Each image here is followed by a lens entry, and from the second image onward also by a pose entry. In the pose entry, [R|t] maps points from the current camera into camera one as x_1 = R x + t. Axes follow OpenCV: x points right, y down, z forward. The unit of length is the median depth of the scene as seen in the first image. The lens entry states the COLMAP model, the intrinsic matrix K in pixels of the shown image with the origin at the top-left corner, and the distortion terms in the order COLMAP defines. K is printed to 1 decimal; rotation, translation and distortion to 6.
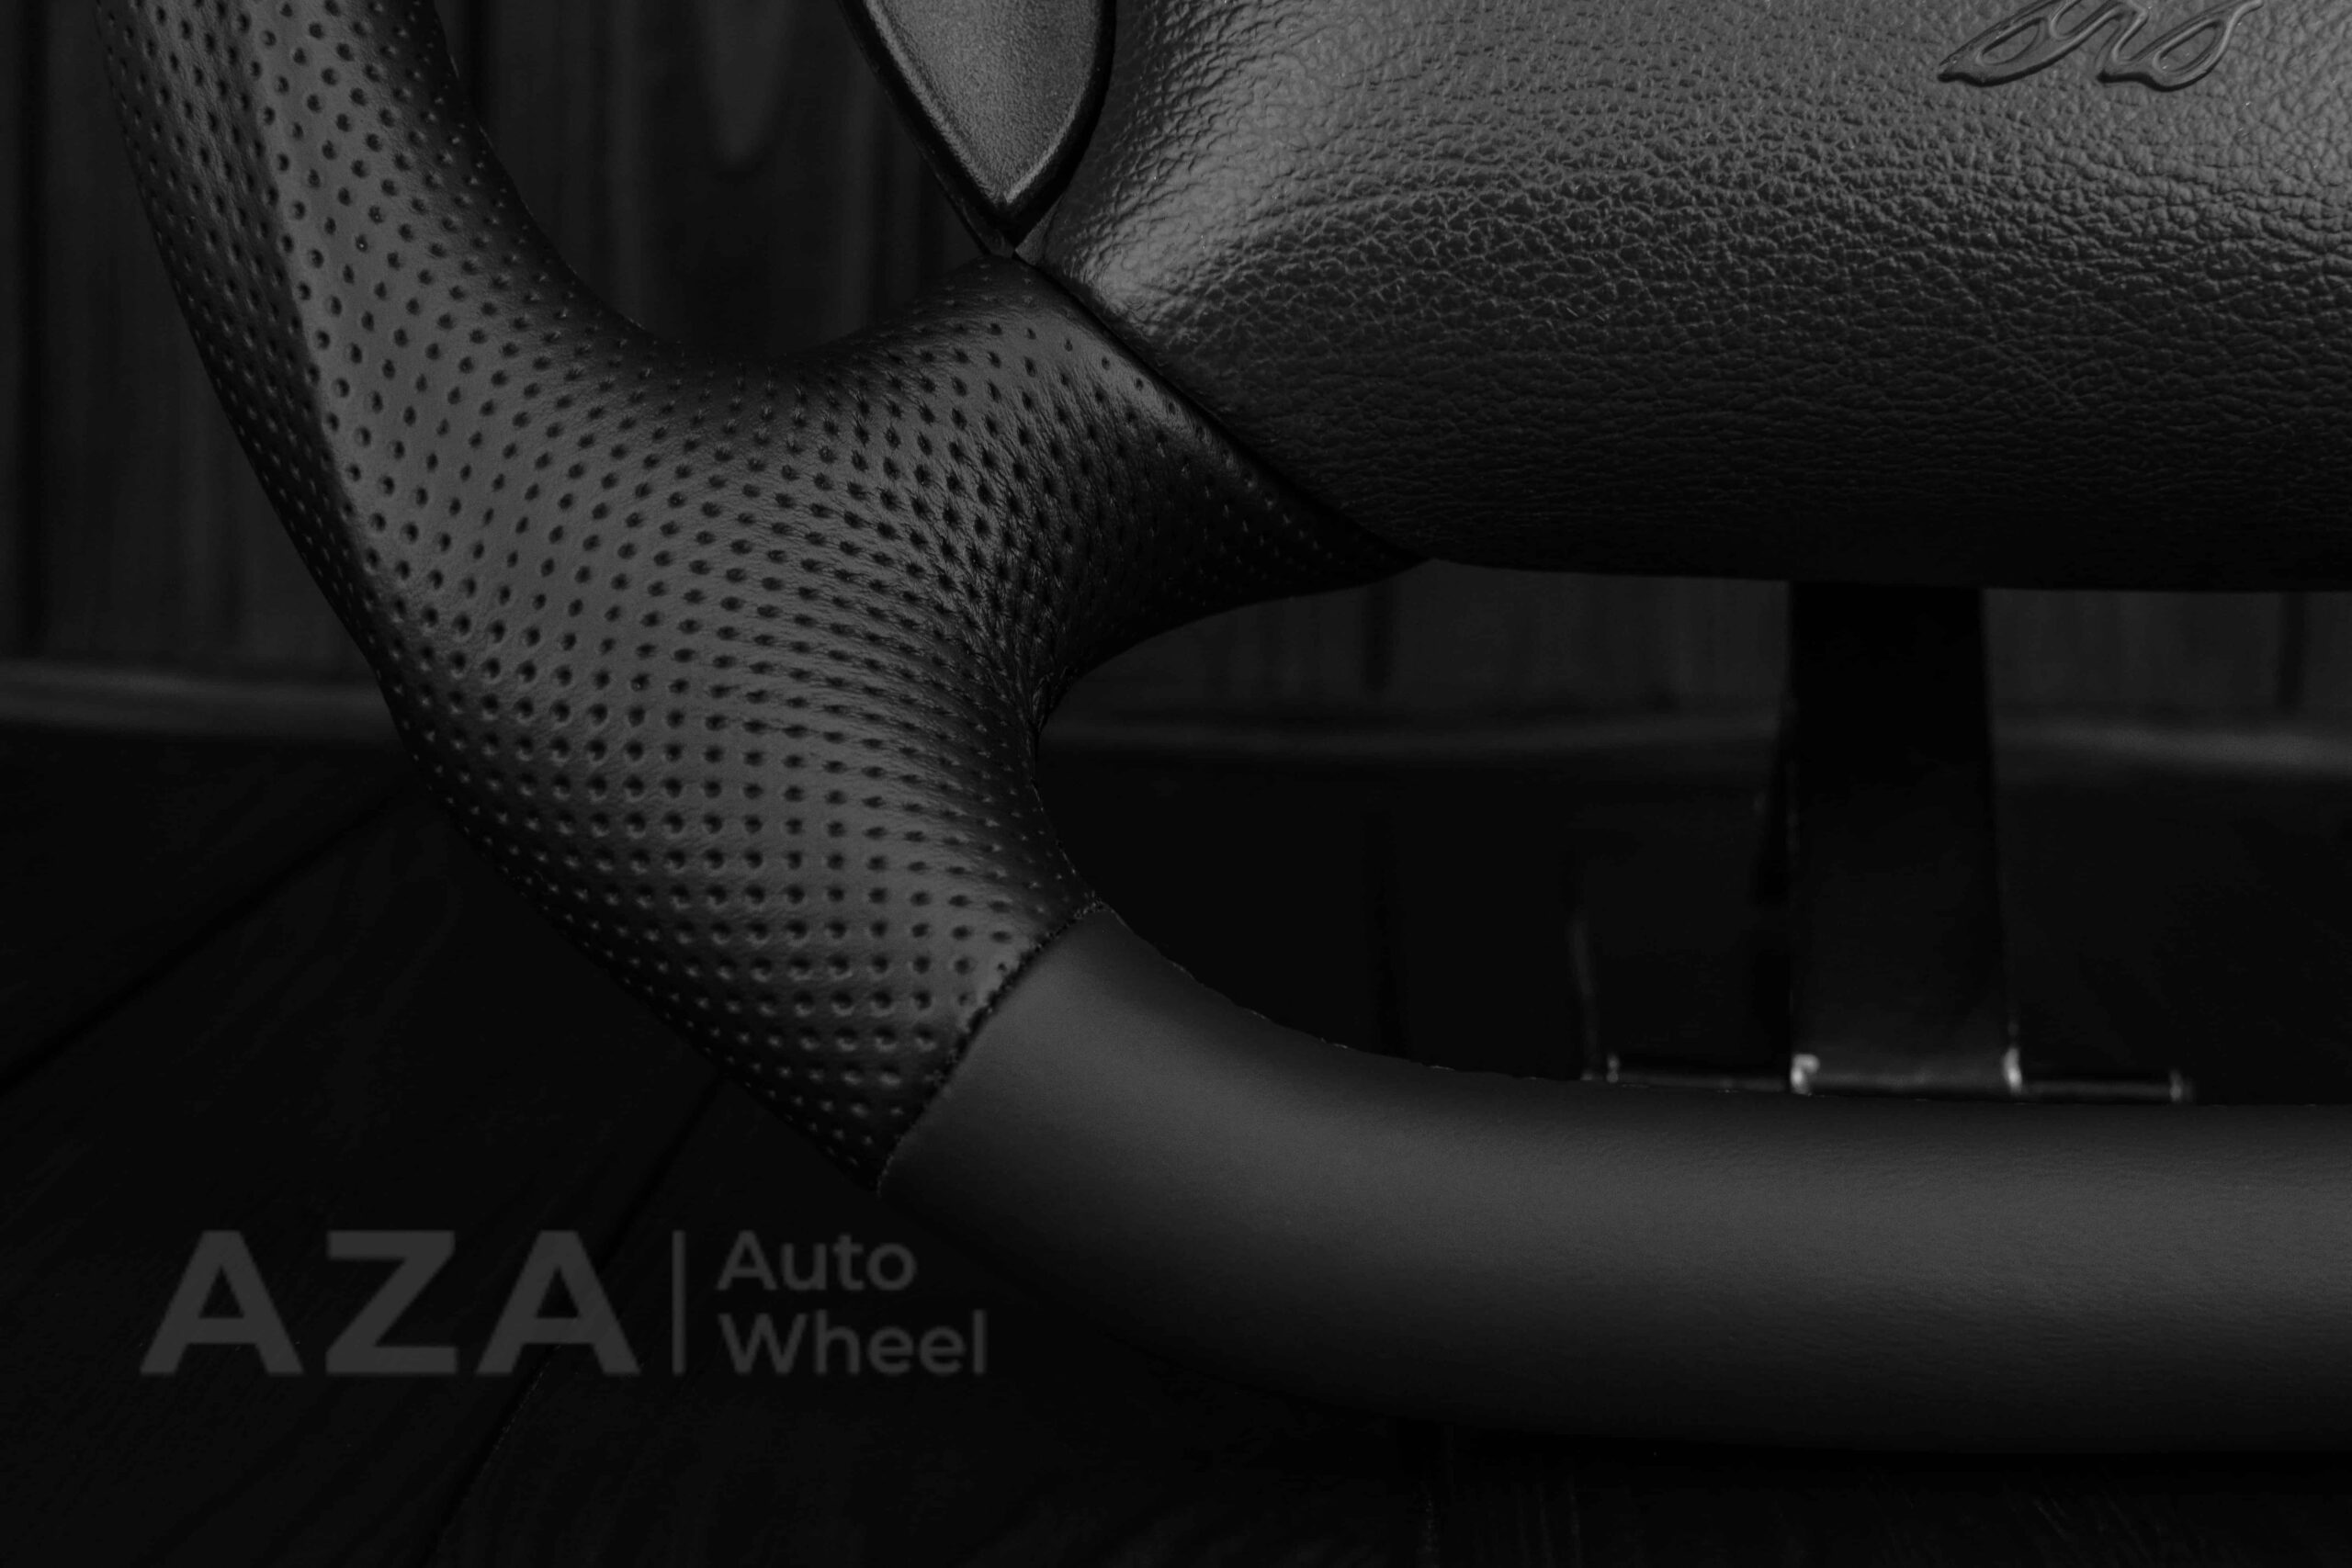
lens RADIAL K [[3795.8, 0, 1176.0], [0, 3795.8, 784.0], [0, 0, 1]] dist [-0.225845, 0.159709]
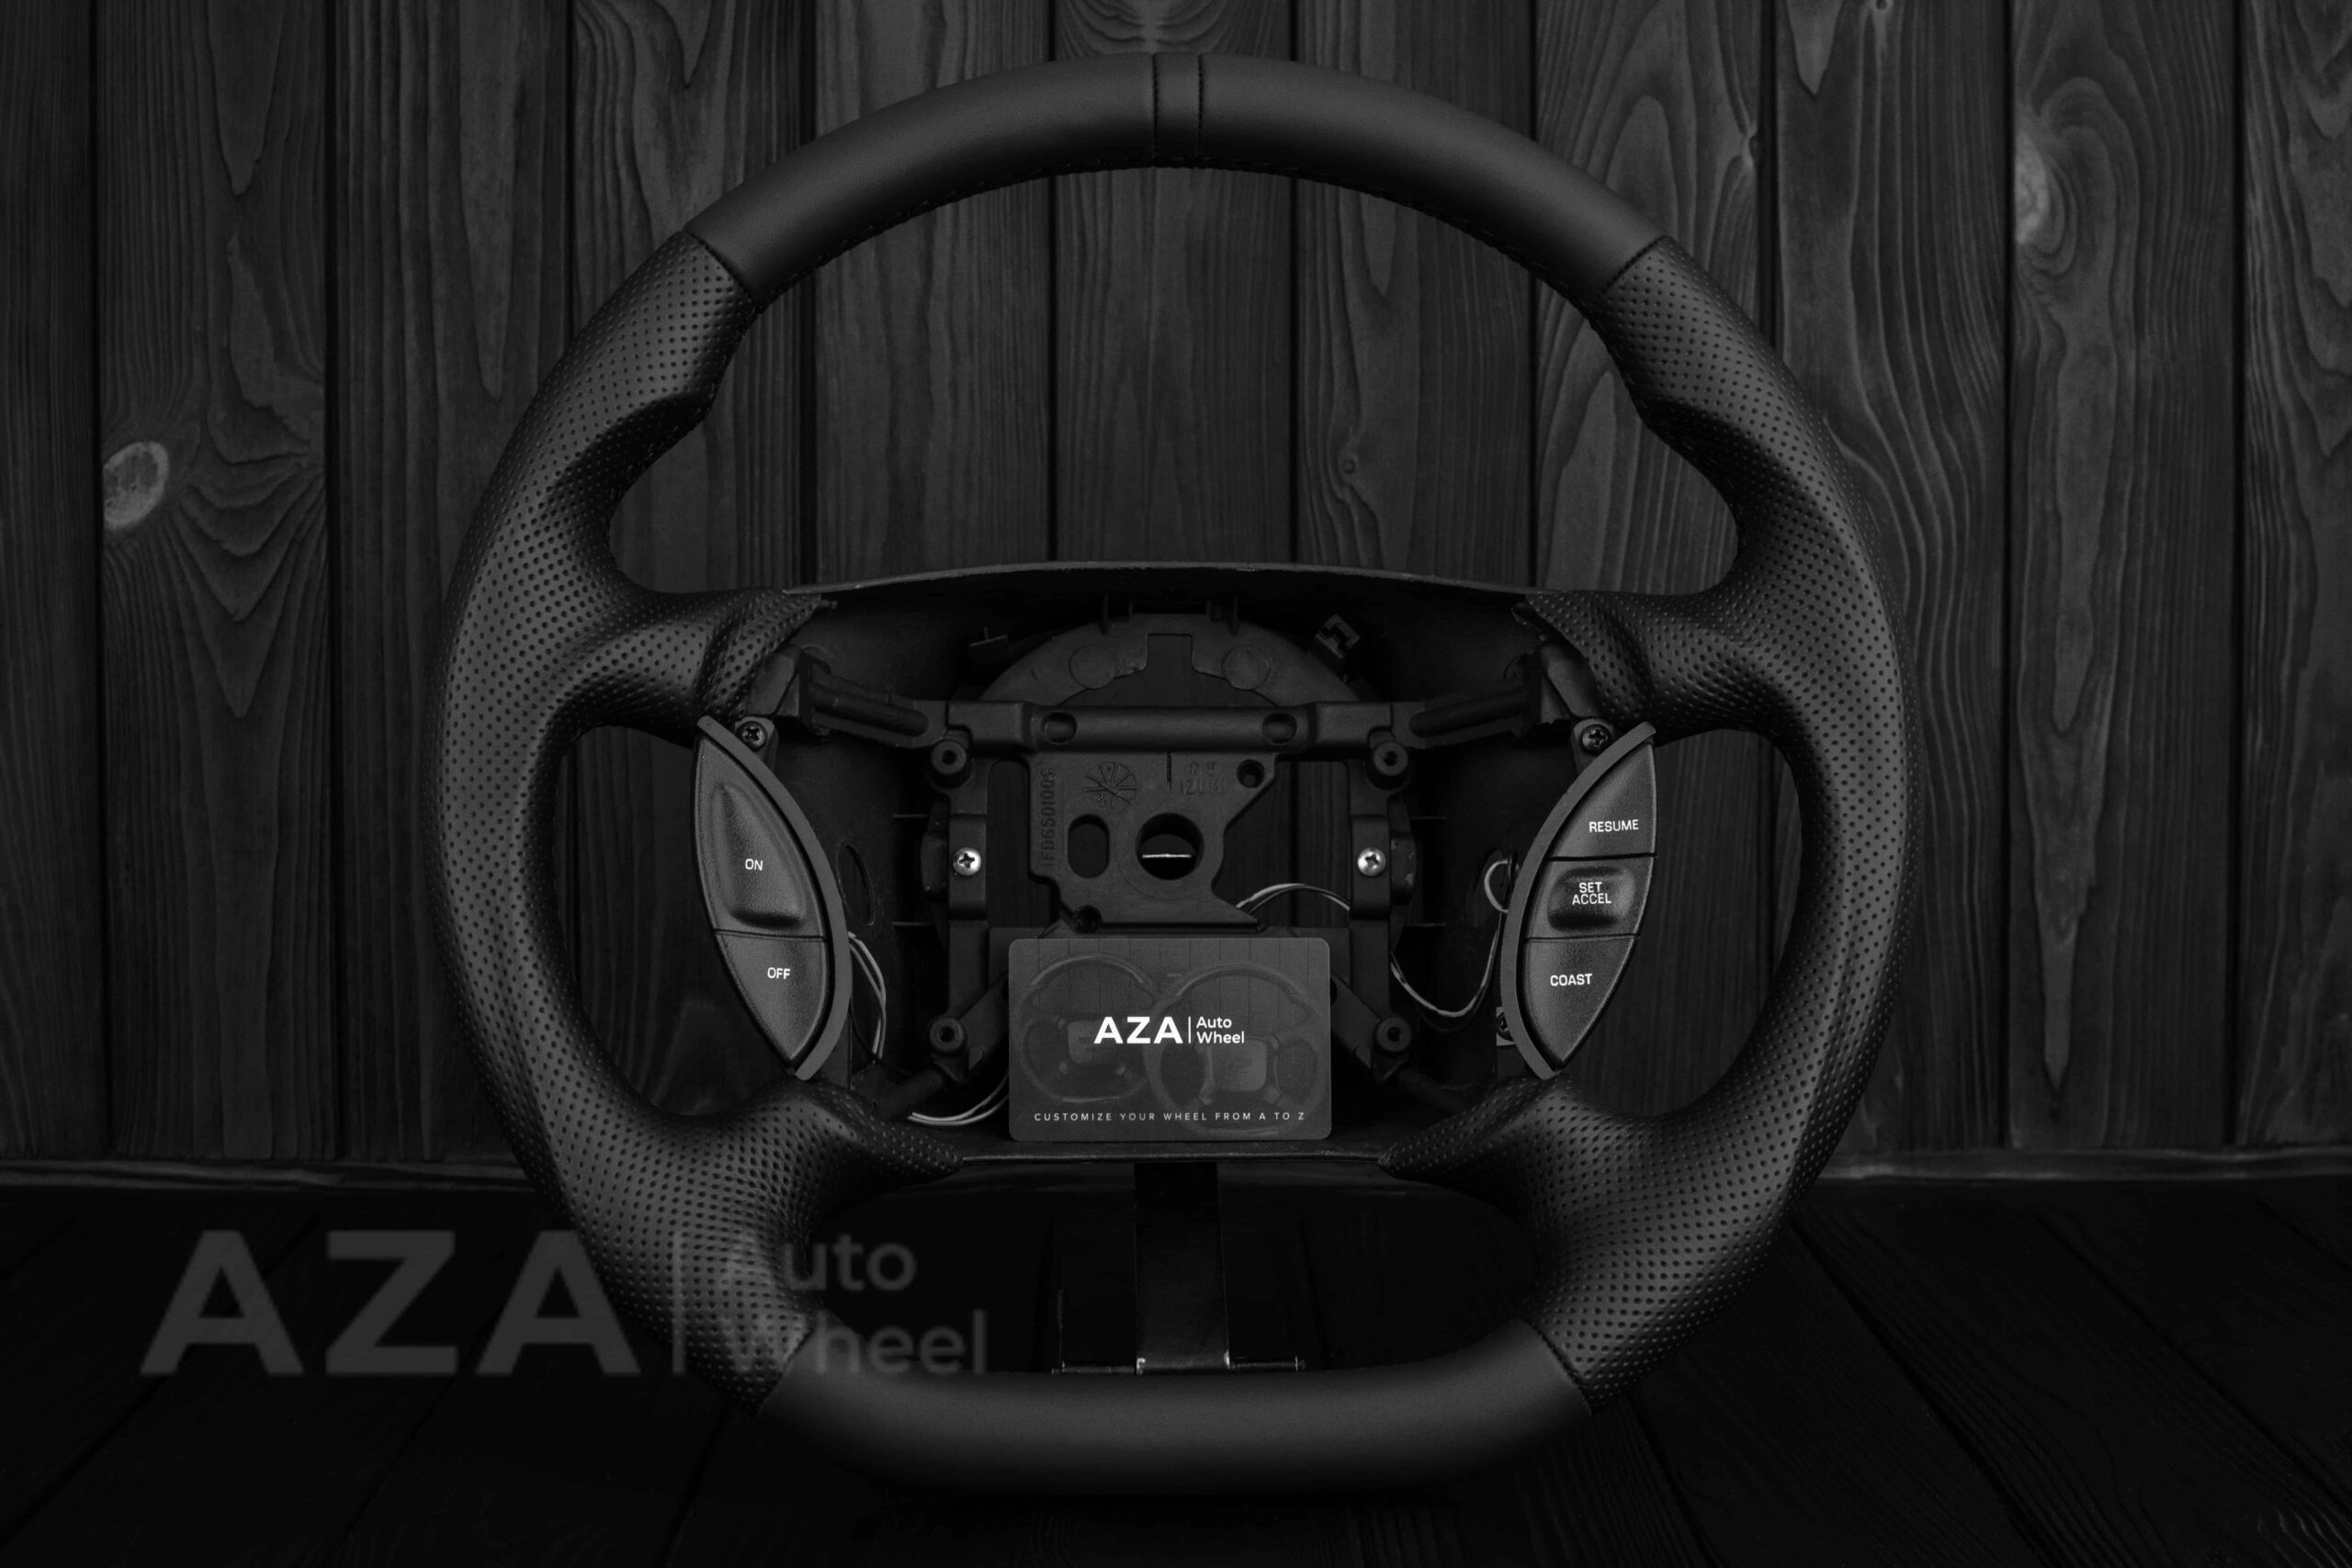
lens RADIAL K [[3799.0, 0, 1228.6], [0, 3799.0, 829.4], [0, 0, 1]] dist [-0.224643, 0.142313]
pose [[0.999260, -0.033986, 0.017986, 0.238326], [0.034985, 0.997675, -0.058479, -0.154347], [-0.015957, 0.059065, 0.998127, -1.843674]]
